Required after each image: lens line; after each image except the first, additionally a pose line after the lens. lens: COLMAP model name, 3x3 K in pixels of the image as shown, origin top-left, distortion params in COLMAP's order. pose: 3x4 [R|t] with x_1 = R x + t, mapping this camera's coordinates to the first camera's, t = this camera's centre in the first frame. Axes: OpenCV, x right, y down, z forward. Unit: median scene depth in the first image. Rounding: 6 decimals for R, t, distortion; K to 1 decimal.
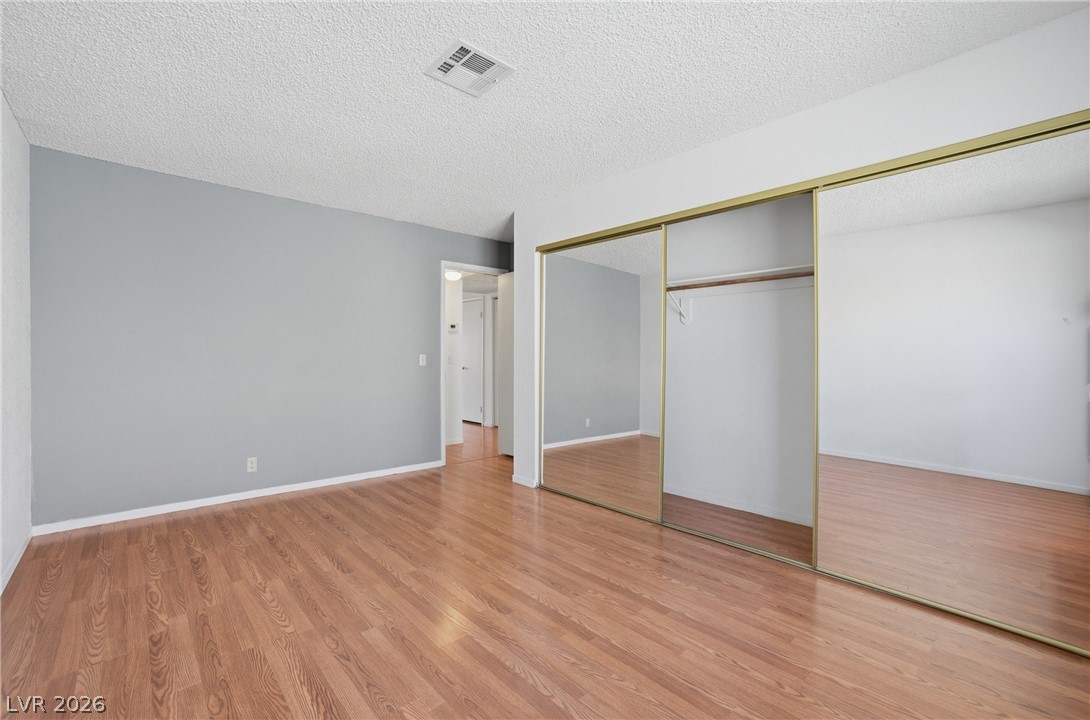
lens RADIAL K [[466.0, 0, 545.0], [0, 466.0, 360.0], [0, 0, 1]] dist [-0.047318, 0.020849]
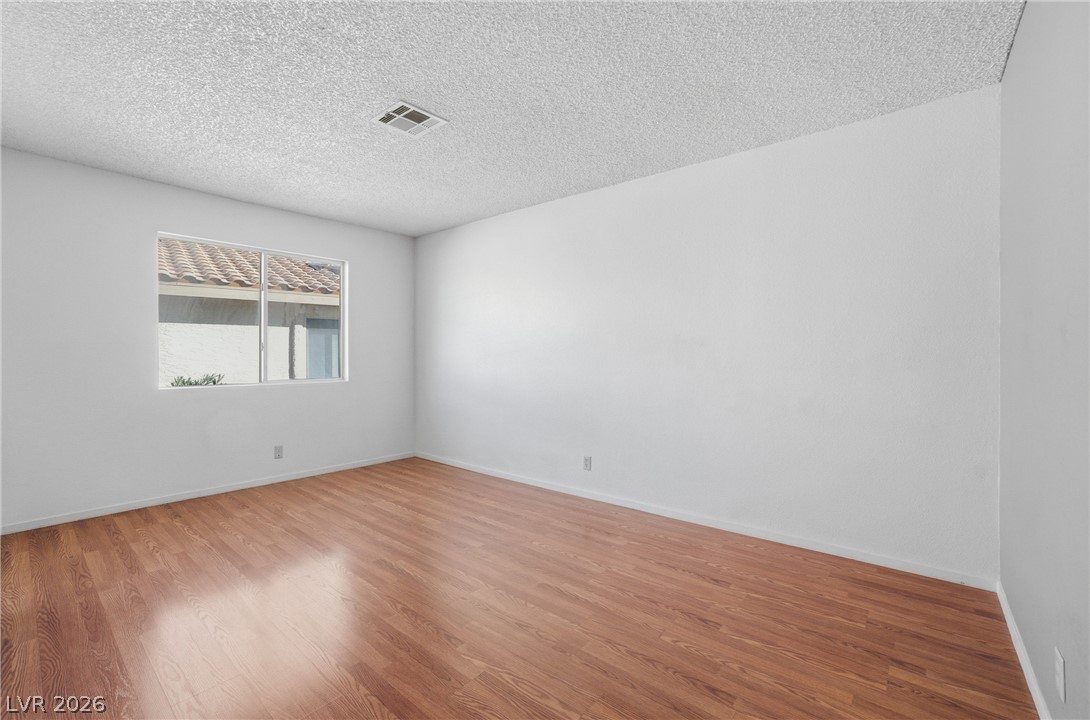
lens RADIAL K [[466.0, 0, 545.0], [0, 466.0, 360.0], [0, 0, 1]] dist [-0.047318, 0.020849]
pose [[-0.991370, -0.003973, -0.131036, -0.324562], [-0.006641, 0.999779, 0.019930, -0.021855], [0.130928, 0.020628, -0.991177, 2.032109]]
